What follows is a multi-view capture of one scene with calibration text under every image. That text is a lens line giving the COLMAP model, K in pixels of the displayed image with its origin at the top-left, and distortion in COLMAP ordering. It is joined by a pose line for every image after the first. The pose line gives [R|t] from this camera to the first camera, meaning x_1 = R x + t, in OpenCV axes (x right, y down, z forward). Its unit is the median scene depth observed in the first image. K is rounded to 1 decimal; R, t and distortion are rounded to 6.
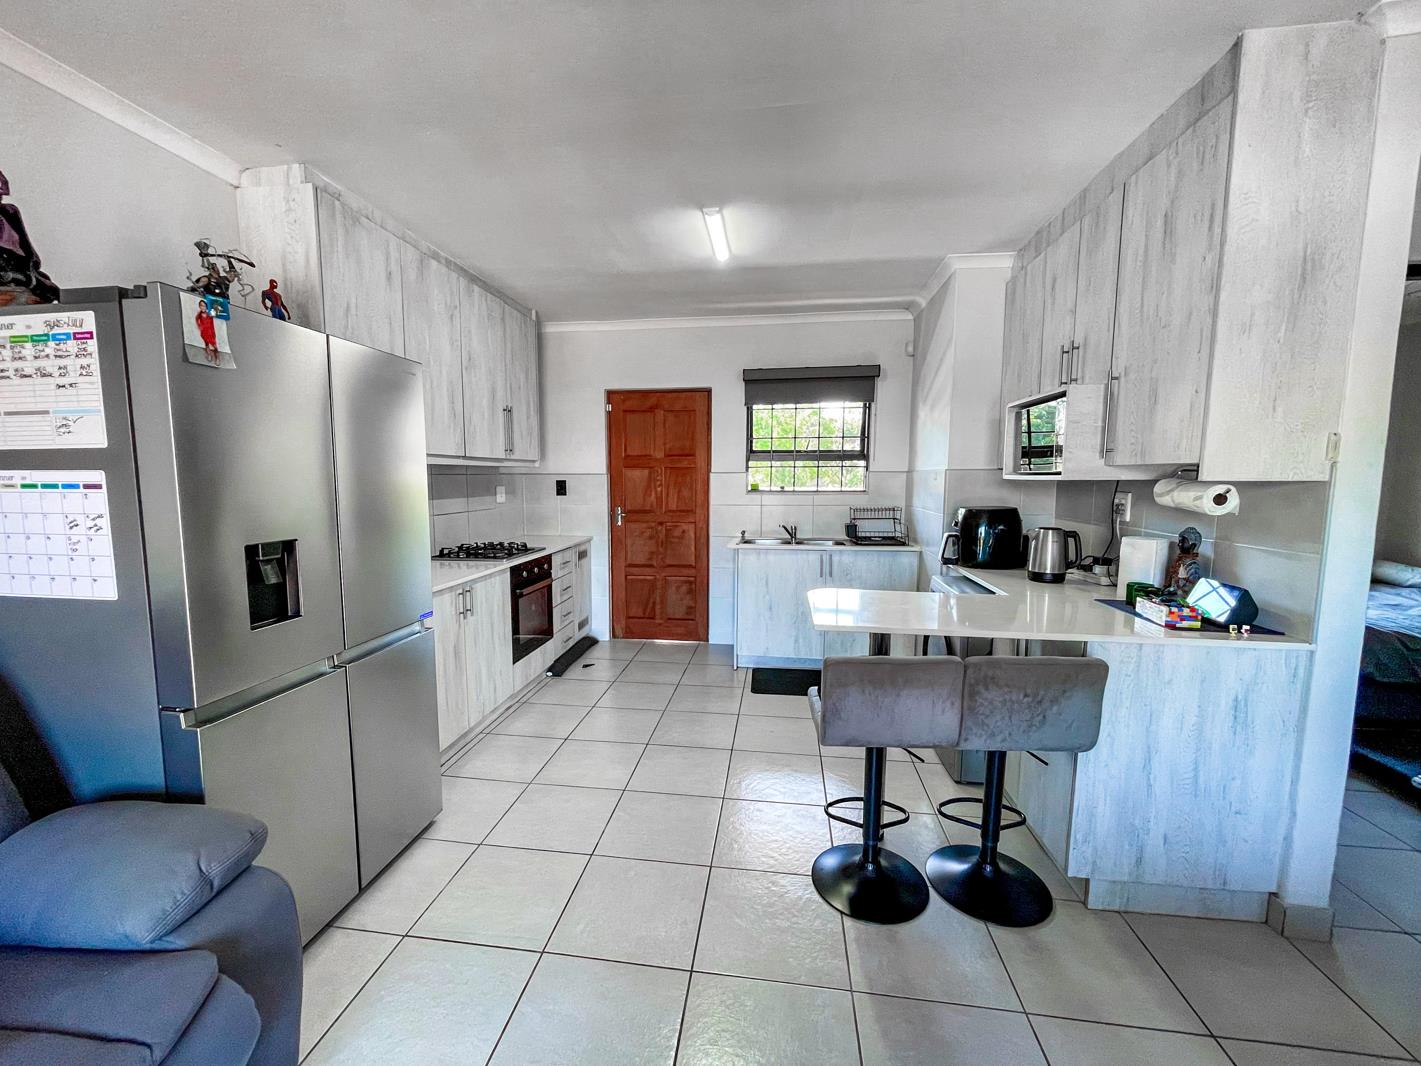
lens RADIAL K [[574.8, 0, 704.9], [0, 574.8, 536.3], [0, 0, 1]] dist [-0.000361, -0.000034]
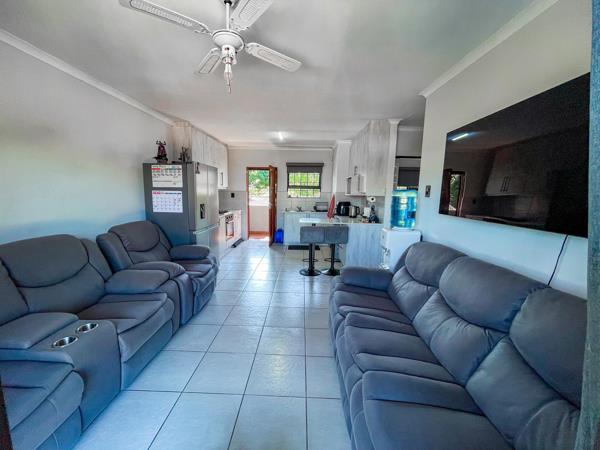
lens RADIAL K [[242.7, 0, 297.6], [0, 242.7, 226.4], [0, 0, 1]] dist [-0.000361, -0.000034]
pose [[0.993602, 0.001872, 0.112927, -0.047030], [-0.006118, 0.999287, 0.037269, 0.066746], [-0.112776, -0.037722, 0.992904, -0.727022]]
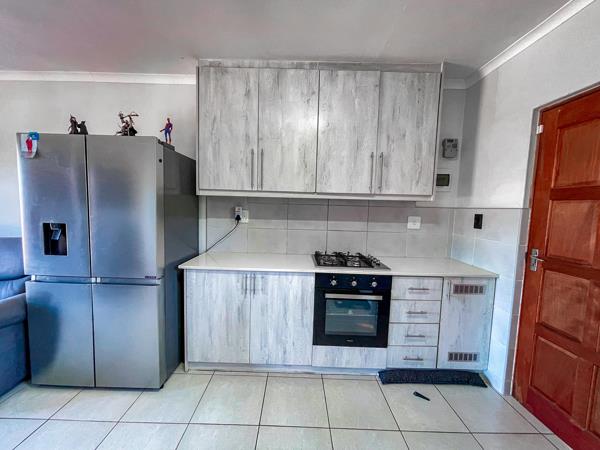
lens RADIAL K [[242.7, 0, 297.6], [0, 242.7, 226.4], [0, 0, 1]] dist [-0.000361, -0.000034]
pose [[0.130237, 0.081038, -0.988166, 0.223095], [-0.131445, 0.989268, 0.063804, -0.092129], [0.982731, 0.121580, 0.139492, 0.942247]]
